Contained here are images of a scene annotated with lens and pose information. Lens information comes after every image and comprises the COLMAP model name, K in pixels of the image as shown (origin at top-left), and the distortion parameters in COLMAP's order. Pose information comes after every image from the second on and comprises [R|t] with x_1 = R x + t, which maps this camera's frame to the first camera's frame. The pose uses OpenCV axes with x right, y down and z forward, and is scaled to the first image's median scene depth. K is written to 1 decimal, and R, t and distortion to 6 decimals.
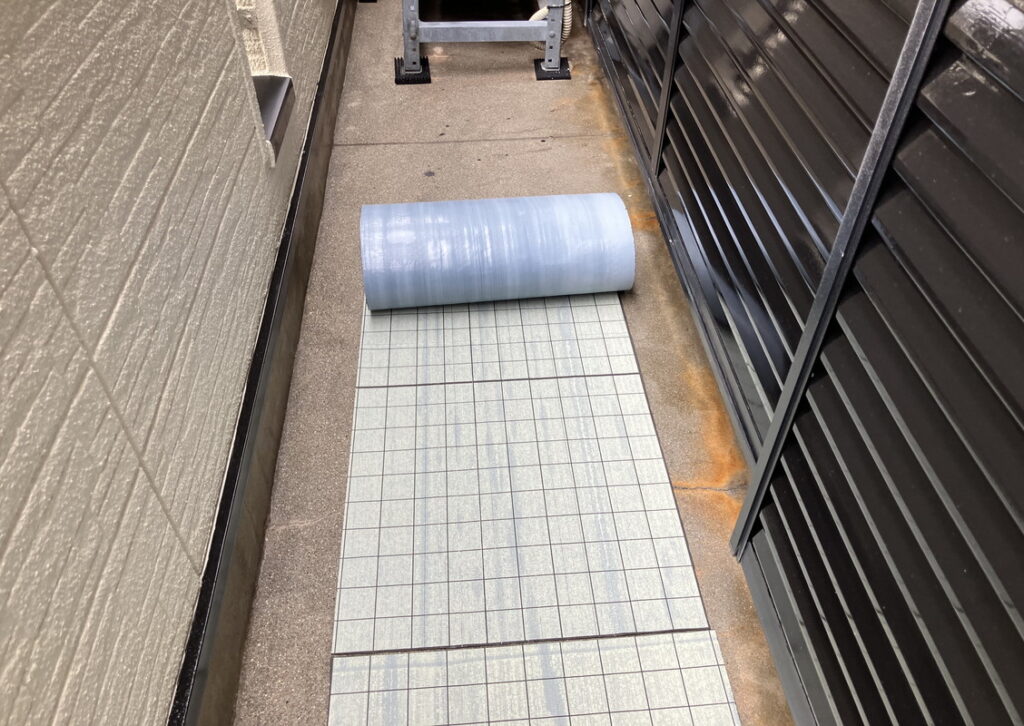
lens RADIAL K [[769.7, 0, 514.7], [0, 769.7, 350.0], [0, 0, 1]] dist [0.006585, -0.001795]
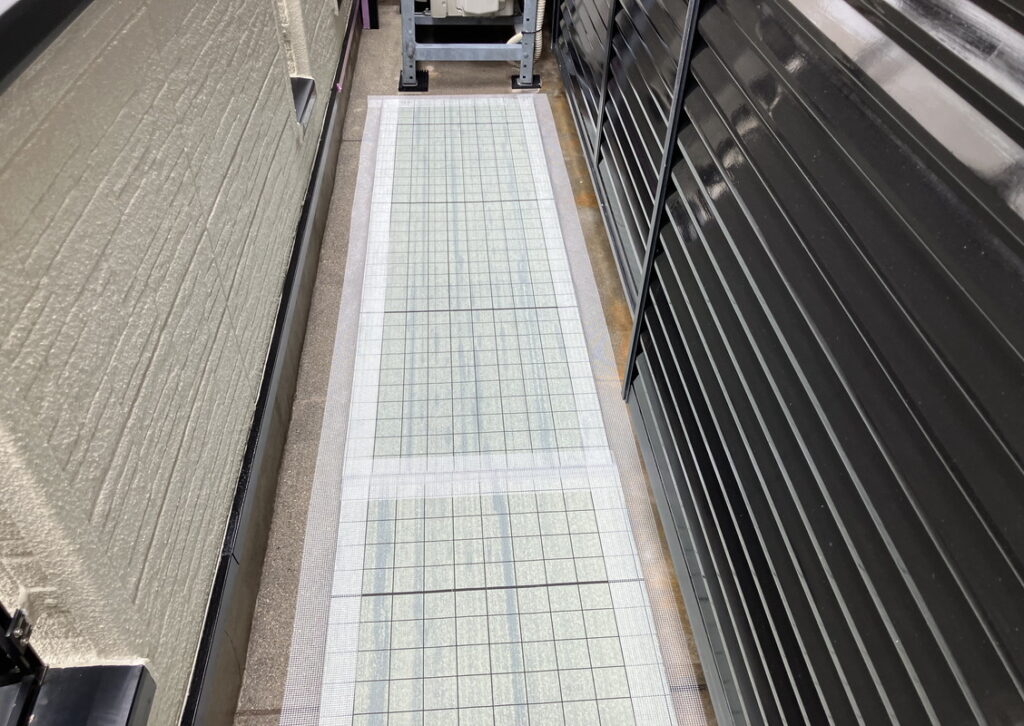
lens RADIAL K [[773.6, 0, 512.0], [0, 773.6, 363.0], [0, 0, 1]] dist [-0.001365, 0.000144]
pose [[0.999855, 0.016311, 0.004855, 0.047776], [-0.016173, 0.999502, -0.027083, 0.170965], [-0.005295, 0.027001, 0.999621, -0.320848]]
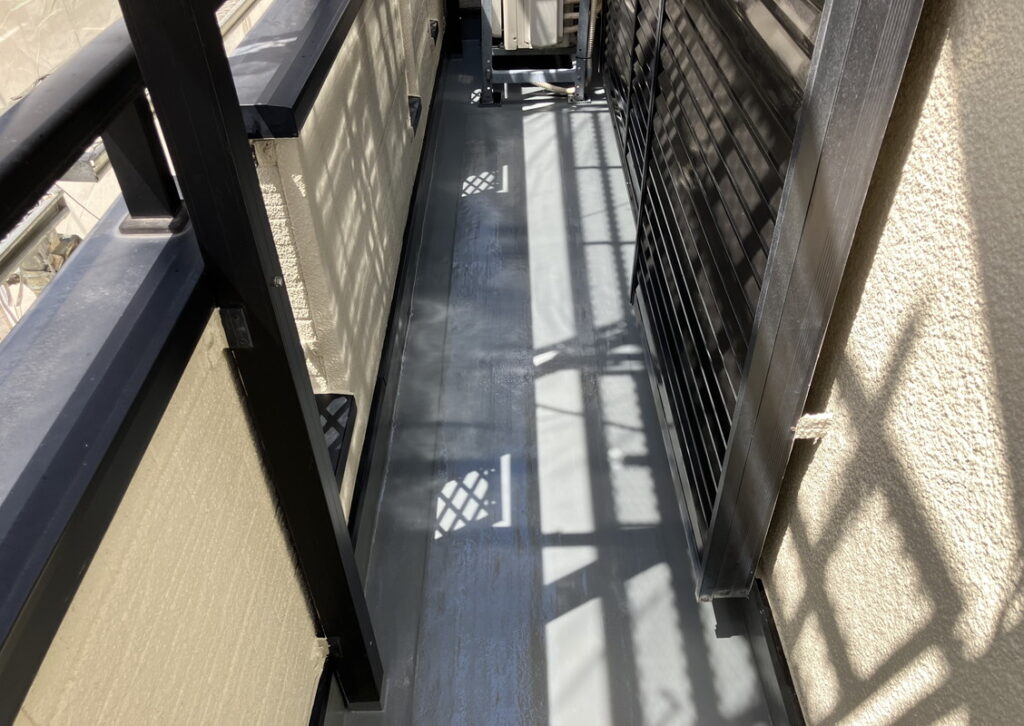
lens RADIAL K [[773.6, 0, 512.0], [0, 773.6, 363.0], [0, 0, 1]] dist [-0.001365, 0.000144]
pose [[0.996046, 0.024894, -0.085280, 0.101407], [-0.029492, 0.998154, -0.053088, 0.400923], [0.083801, 0.055393, 0.994942, -0.840131]]
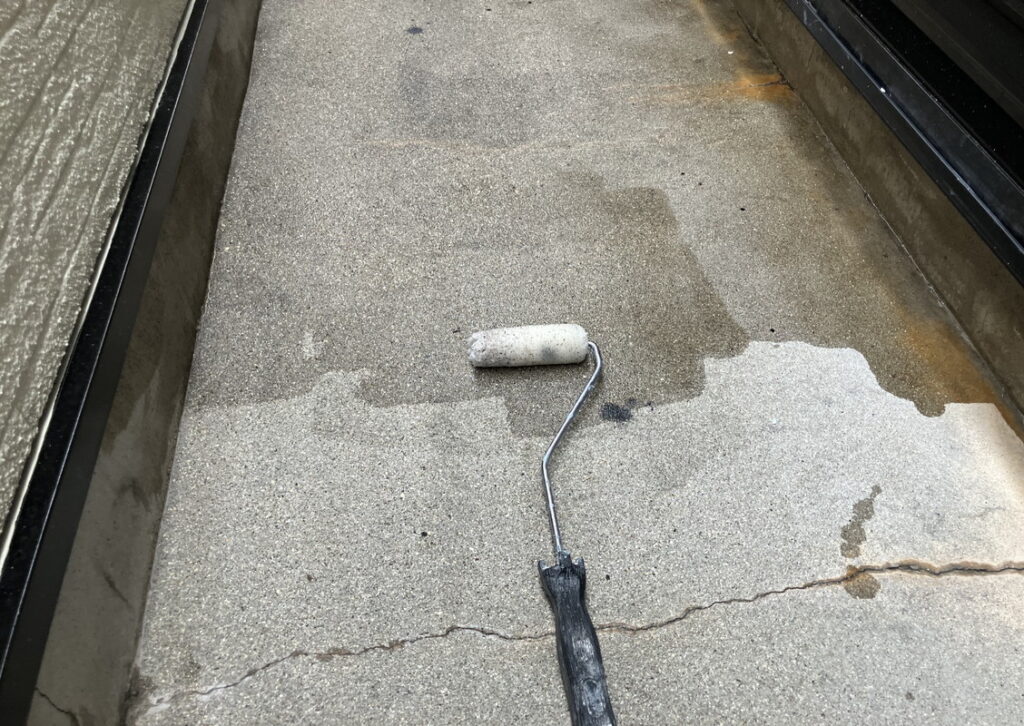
lens RADIAL K [[773.6, 0, 512.0], [0, 773.6, 363.0], [0, 0, 1]] dist [-0.001365, 0.000144]
pose [[0.998855, -0.037893, 0.029188, -0.084353], [0.035199, 0.995511, 0.087855, -0.008020], [-0.032386, -0.086727, 0.995706, 0.472728]]
